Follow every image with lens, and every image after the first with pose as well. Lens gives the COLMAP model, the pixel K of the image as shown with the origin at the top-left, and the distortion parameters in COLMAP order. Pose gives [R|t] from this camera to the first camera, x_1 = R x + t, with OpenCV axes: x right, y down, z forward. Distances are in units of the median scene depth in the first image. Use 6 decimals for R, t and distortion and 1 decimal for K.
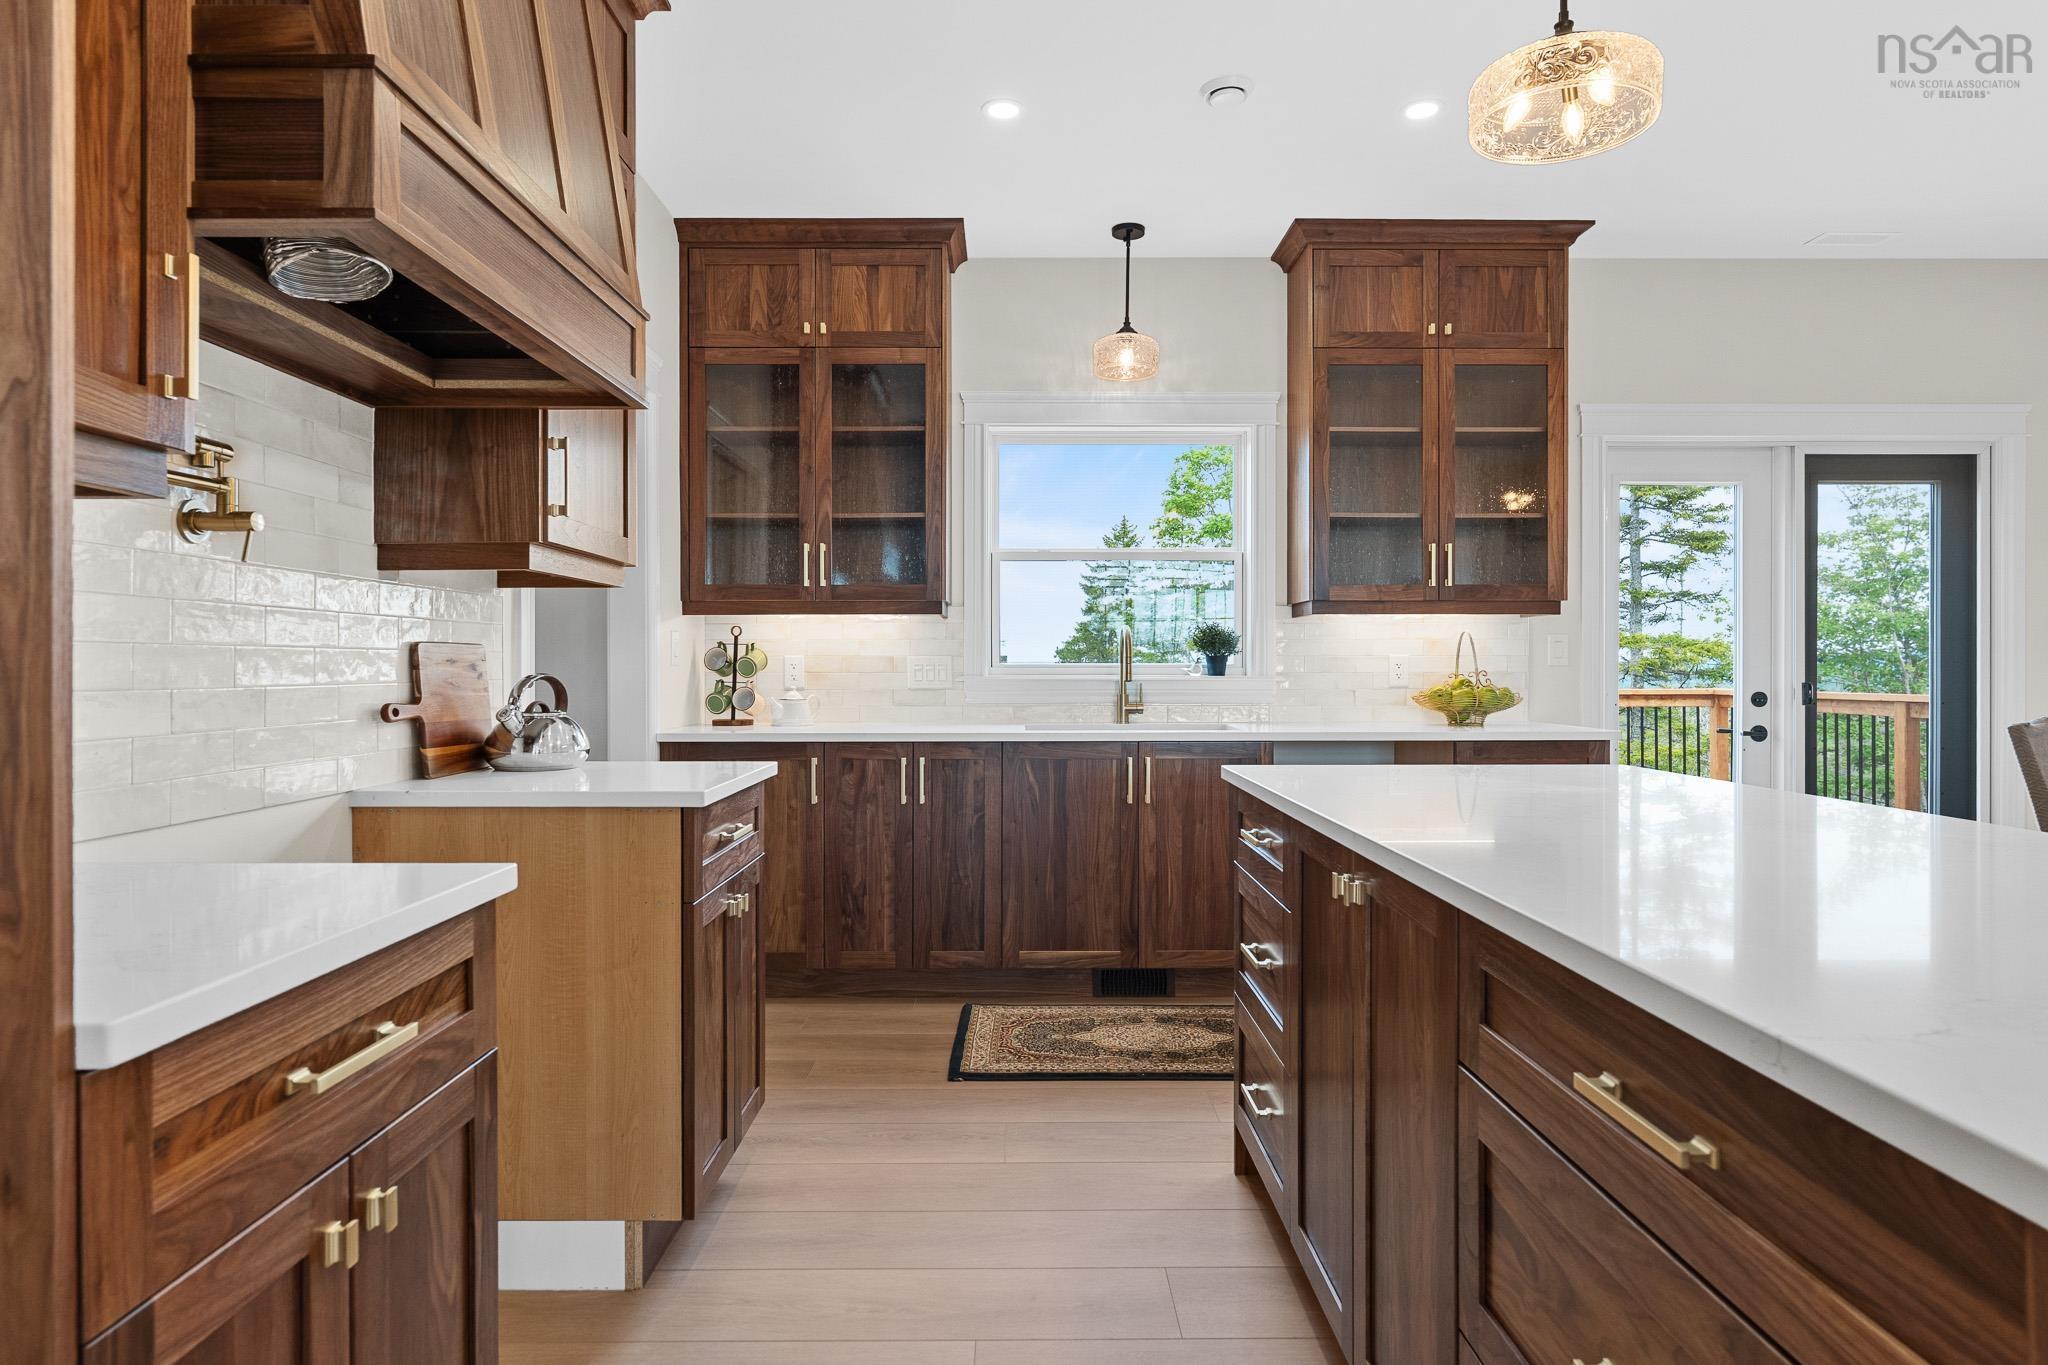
lens RADIAL K [[1131.5, 0, 1026.2], [0, 1131.5, 670.7], [0, 0, 1]] dist [-0.002355, 0.002034]
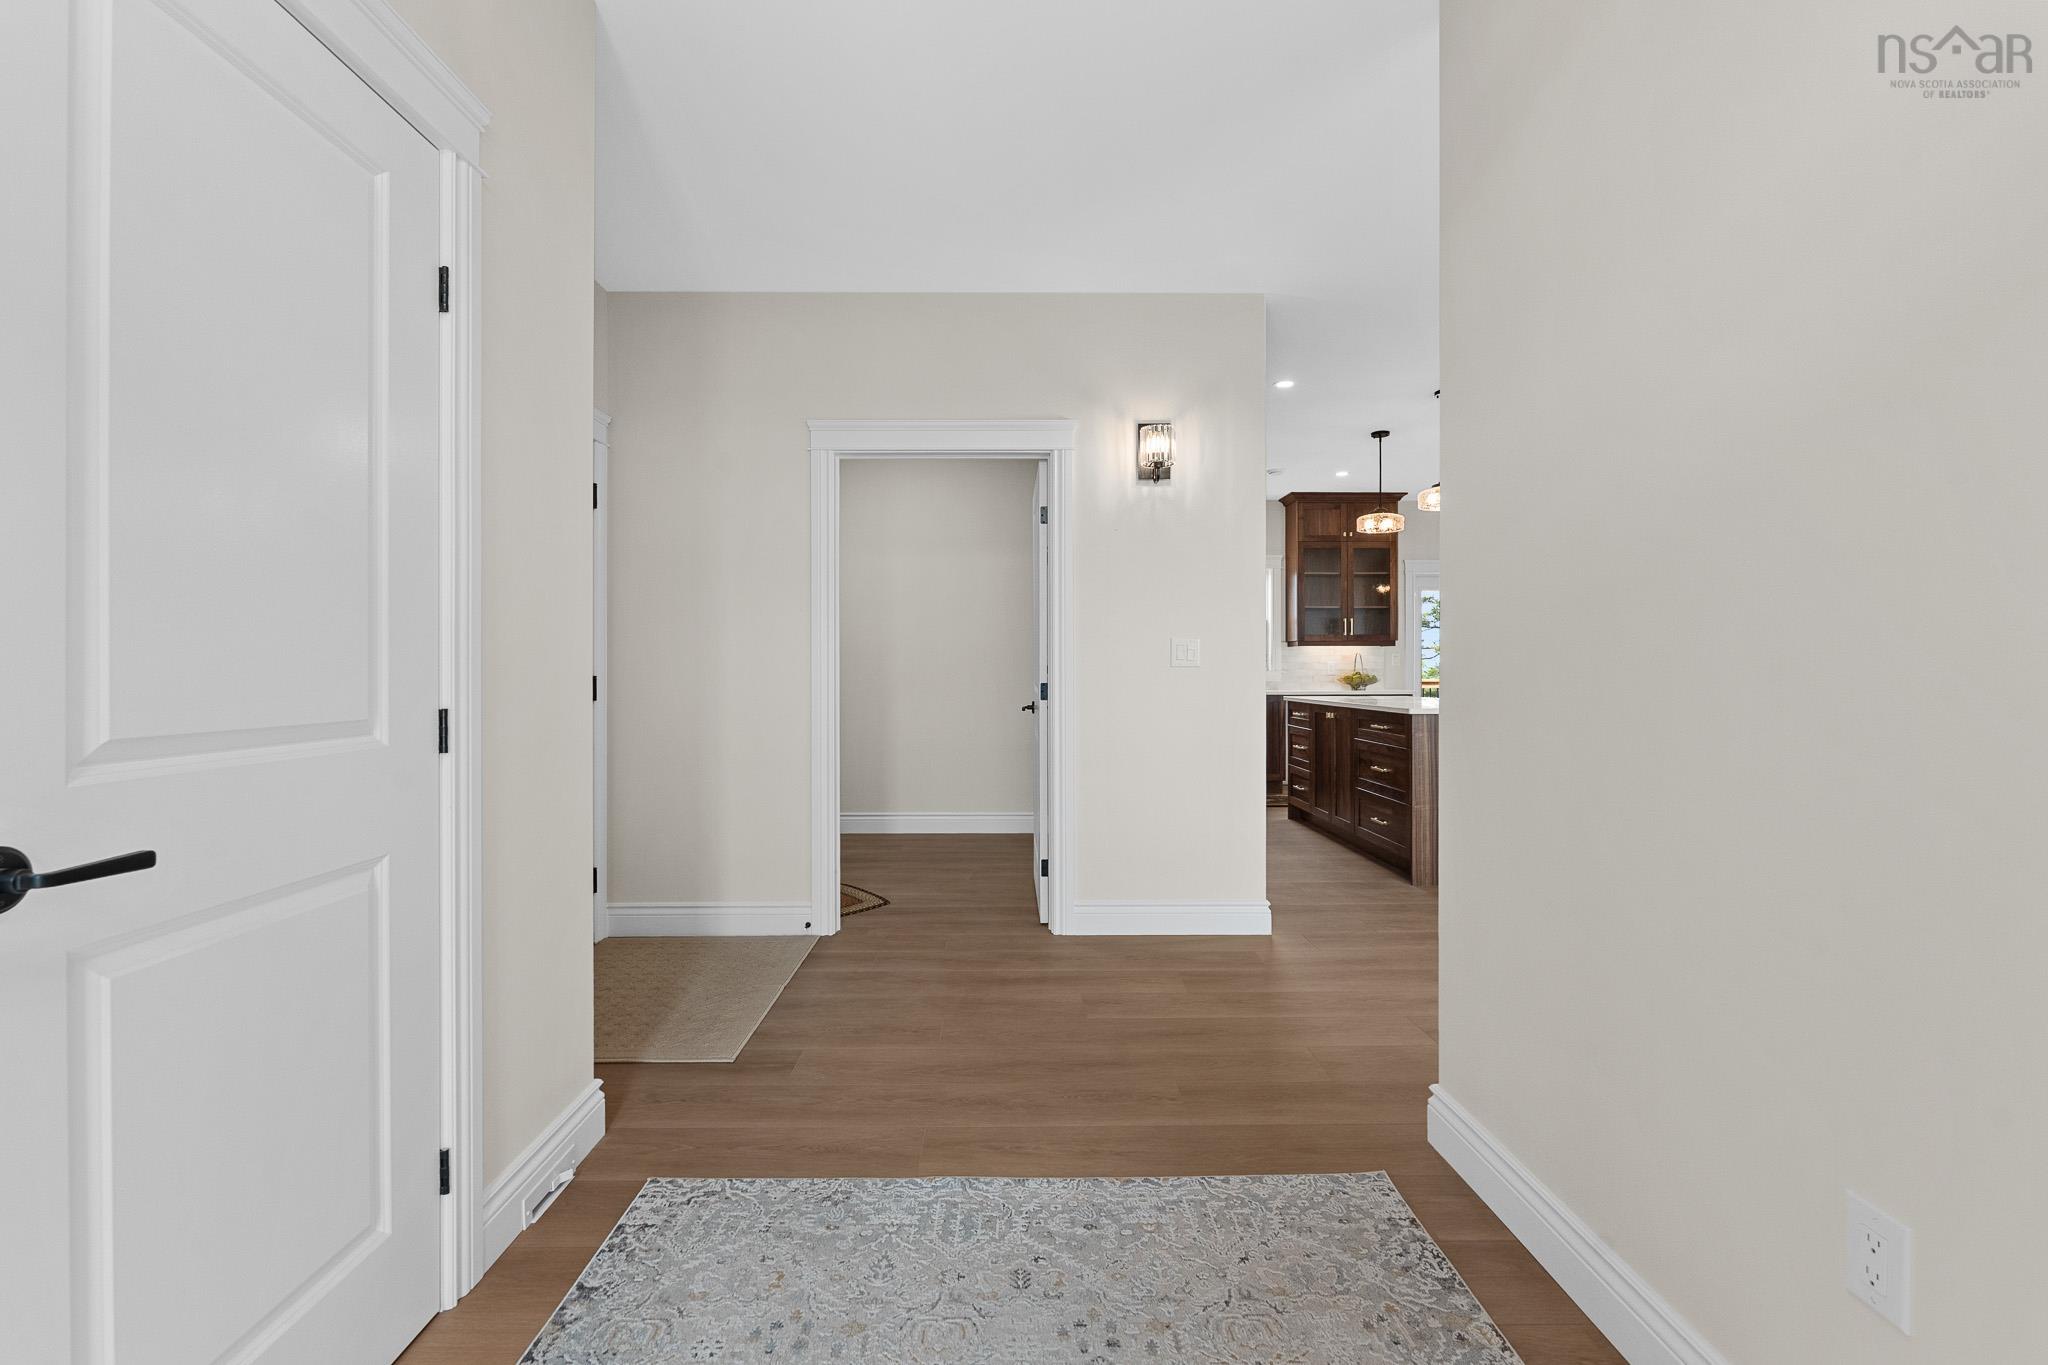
lens RADIAL K [[902.3, 0, 1019.8], [0, 902.3, 673.1], [0, 0, 1]] dist [-0.000306, 0.000271]
pose [[0.999973, -0.002539, 0.006875, -0.386314], [0.002540, 0.999997, -0.000111, 0.008864], [-0.006875, 0.000128, 0.999976, -1.023504]]
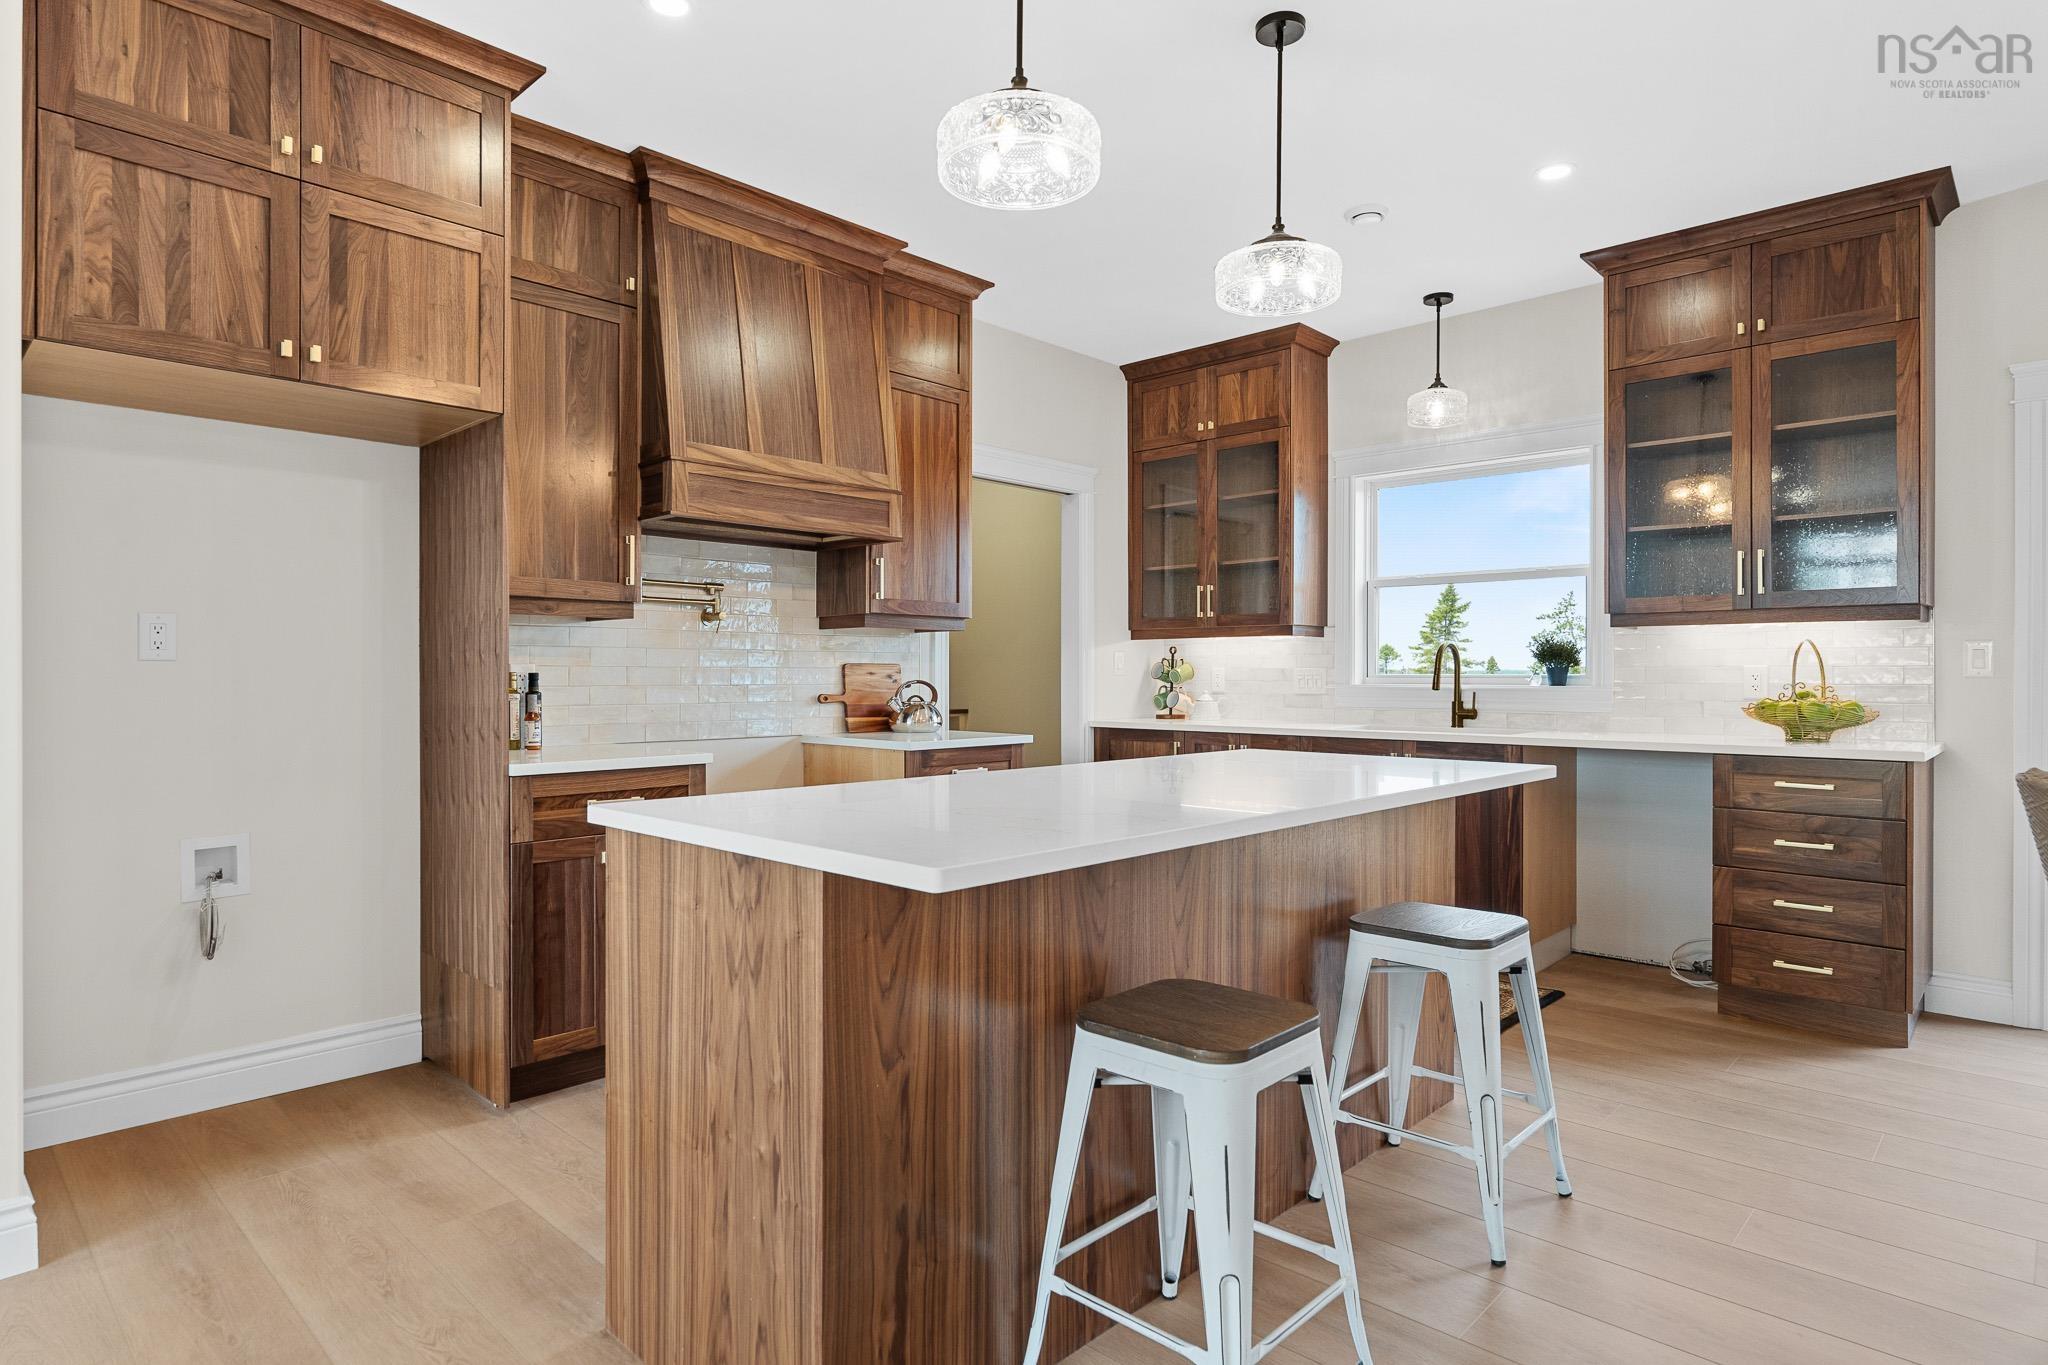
lens RADIAL K [[1118.4, 0, 1032.4], [0, 1118.4, 683.4], [0, 0, 1]] dist [-0.014075, 0.000622]
pose [[0.721813, 0.005773, -0.692064, 0.580554], [-0.003375, 0.999983, 0.004822, -0.001008], [0.692080, -0.001144, 0.721820, -0.105512]]
